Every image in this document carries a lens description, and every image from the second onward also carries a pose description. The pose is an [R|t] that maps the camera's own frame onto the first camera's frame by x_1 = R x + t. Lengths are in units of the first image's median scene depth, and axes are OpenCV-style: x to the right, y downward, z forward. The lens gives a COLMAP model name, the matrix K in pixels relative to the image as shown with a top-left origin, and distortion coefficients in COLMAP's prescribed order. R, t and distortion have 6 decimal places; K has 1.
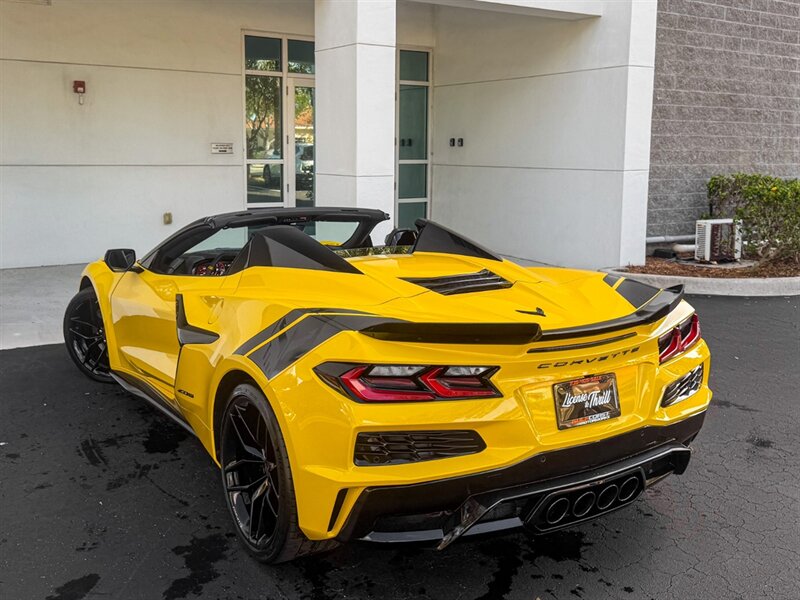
lens RADIAL K [[825.1, 0, 388.4], [0, 825.1, 229.0], [0, 0, 1]] dist [0.056054, 0.000000]
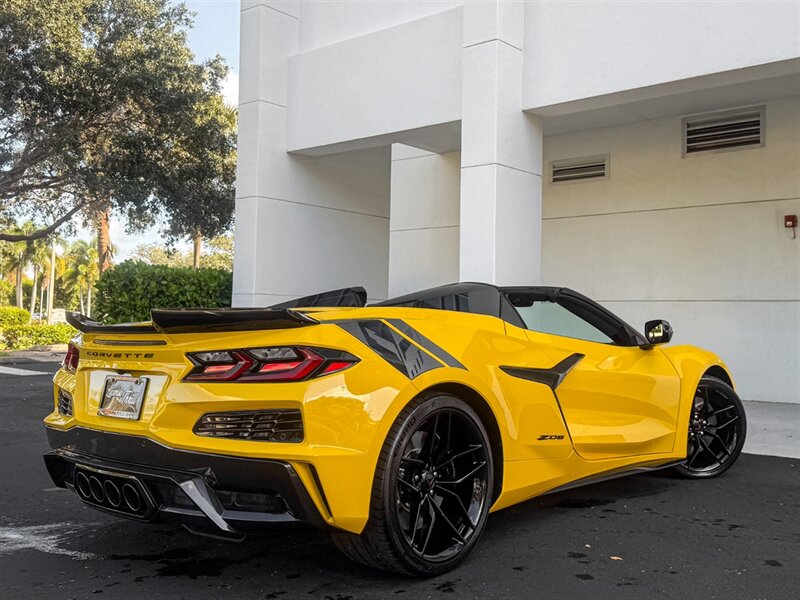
lens RADIAL K [[827.4, 0, 449.4], [0, 827.4, 266.1], [0, 0, 1]] dist [0.064916, 0.000000]
pose [[0.313320, -0.077920, -0.946446, 0.400453], [-0.102154, 0.988080, -0.115166, 0.034645], [0.944137, 0.132767, 0.301625, 0.299560]]
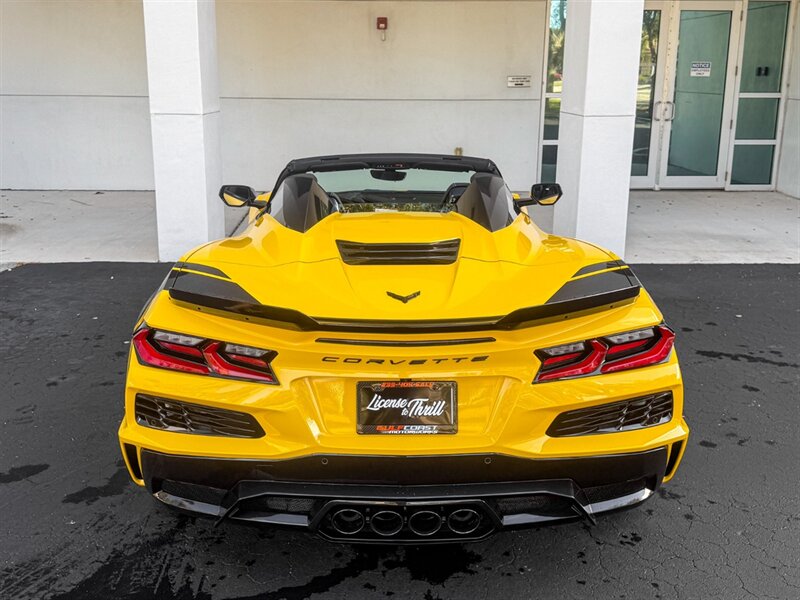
lens RADIAL K [[827.4, 0, 387.1], [0, 827.4, 243.8], [0, 0, 1]] dist [0.064916, 0.000000]
pose [[0.854244, 0.101155, -0.509936, 0.181497], [-0.047586, 0.991984, 0.117062, -0.016100], [0.517689, -0.075734, 0.852210, 0.080611]]
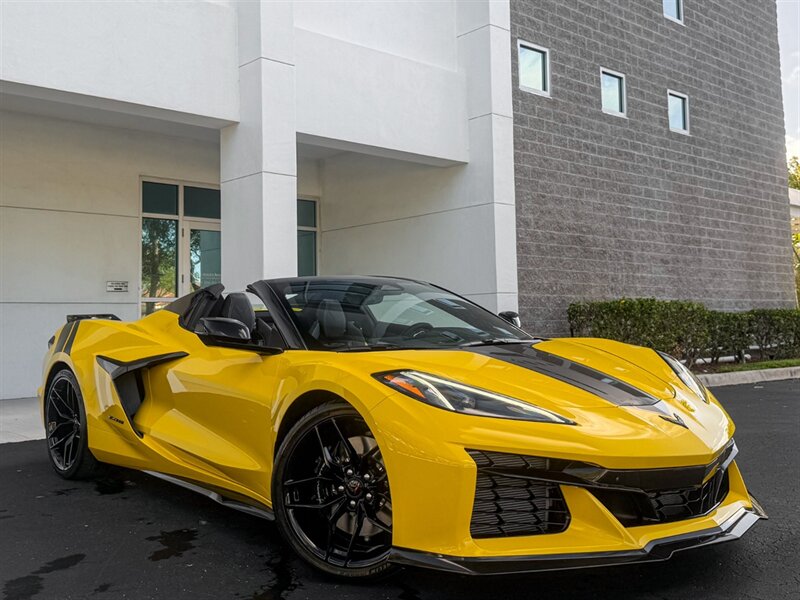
lens RADIAL K [[827.4, 0, 400.5], [0, 827.4, 258.4], [0, 0, 1]] dist [0.064916, 0.000000]
pose [[0.984890, -0.013327, 0.172668, -0.034555], [0.045066, 0.982408, -0.181227, 0.072826], [-0.167216, 0.186270, 0.968164, -0.069442]]
